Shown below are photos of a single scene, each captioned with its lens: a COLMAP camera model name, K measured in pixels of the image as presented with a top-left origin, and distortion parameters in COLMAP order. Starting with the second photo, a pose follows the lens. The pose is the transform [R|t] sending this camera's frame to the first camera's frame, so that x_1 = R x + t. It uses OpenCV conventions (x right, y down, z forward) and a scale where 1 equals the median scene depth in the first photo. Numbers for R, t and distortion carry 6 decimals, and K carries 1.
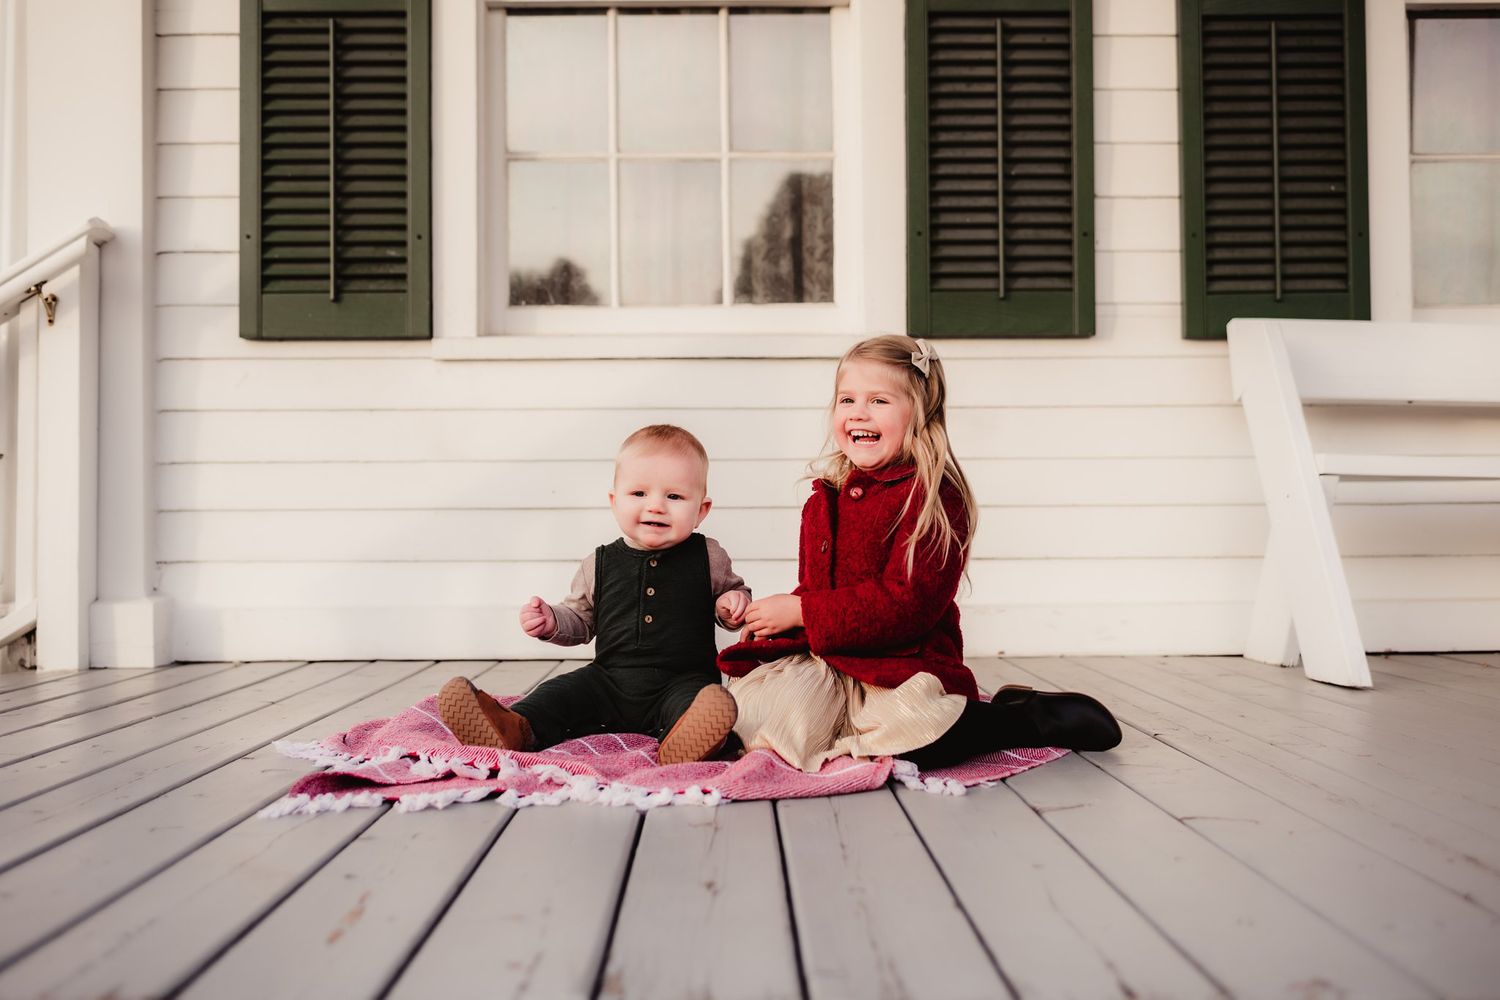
lens RADIAL K [[1452.4, 0, 753.5], [0, 1452.4, 497.4], [0, 0, 1]] dist [-0.003021, -0.000724]
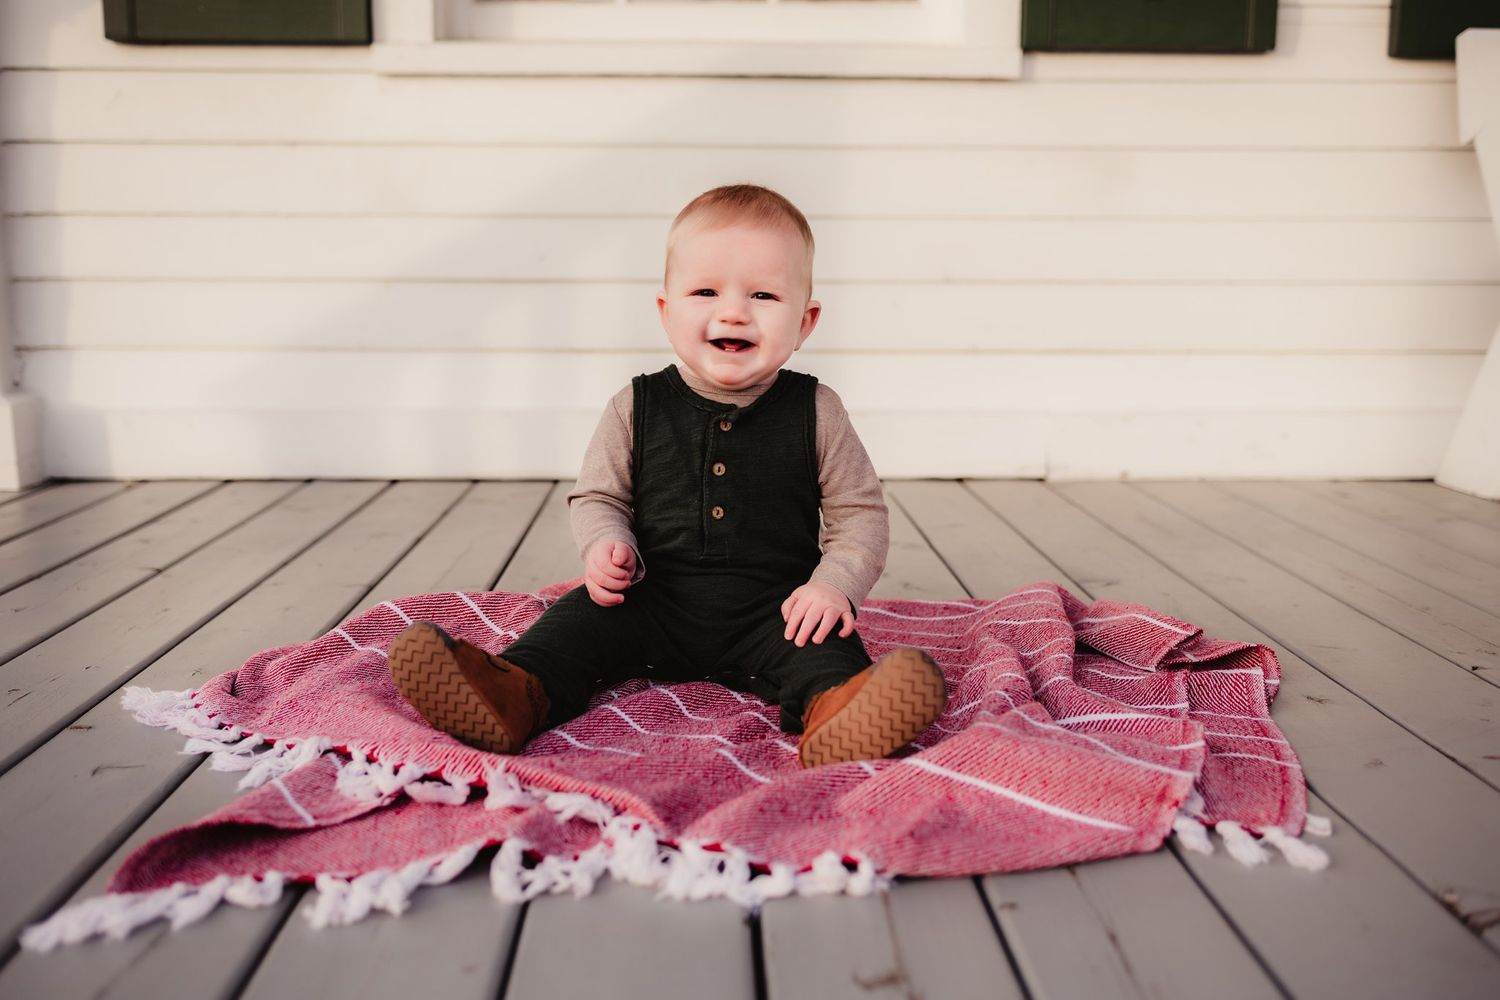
lens RADIAL K [[1465.7, 0, 750.0], [0, 1465.7, 500.0], [0, 0, 1]] dist [-0.006529, -0.011813]
pose [[0.999830, 0.006774, 0.017139, -0.042802], [-0.009749, 0.983637, 0.179897, -0.018018], [-0.015640, -0.180034, 0.983536, 0.234187]]
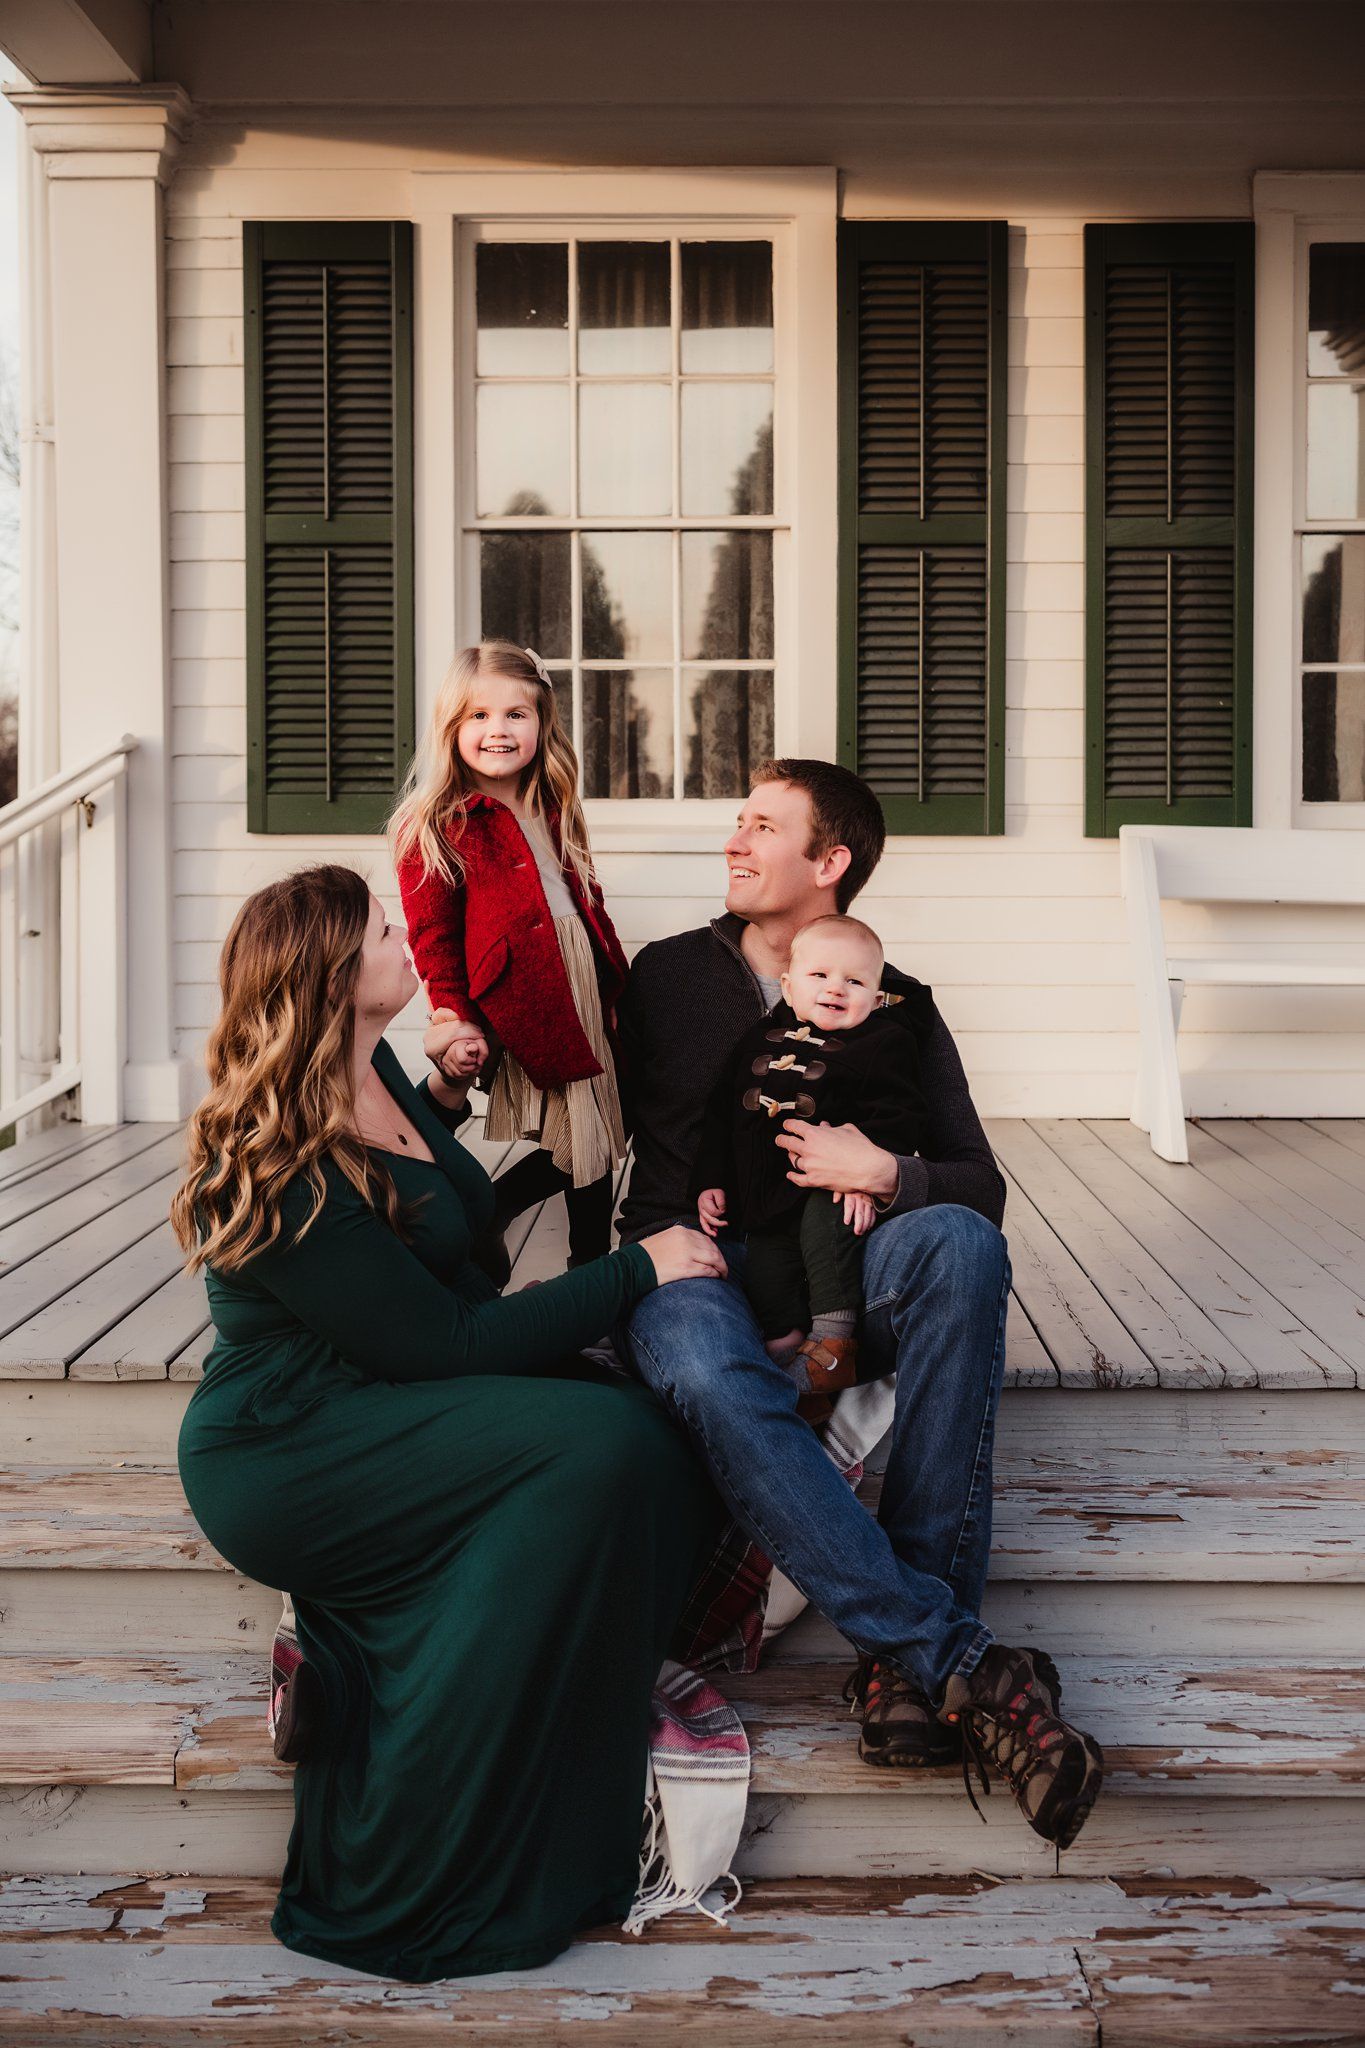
lens RADIAL K [[2006.9, 0, 718.2], [0, 2006.9, 891.4], [0, 0, 1]] dist [-0.001475, -0.004270]
pose [[0.999522, 0.007780, -0.029934, 0.061444], [-0.006175, 0.998558, 0.053326, -0.149971], [0.030306, -0.053116, 0.998128, -0.557599]]
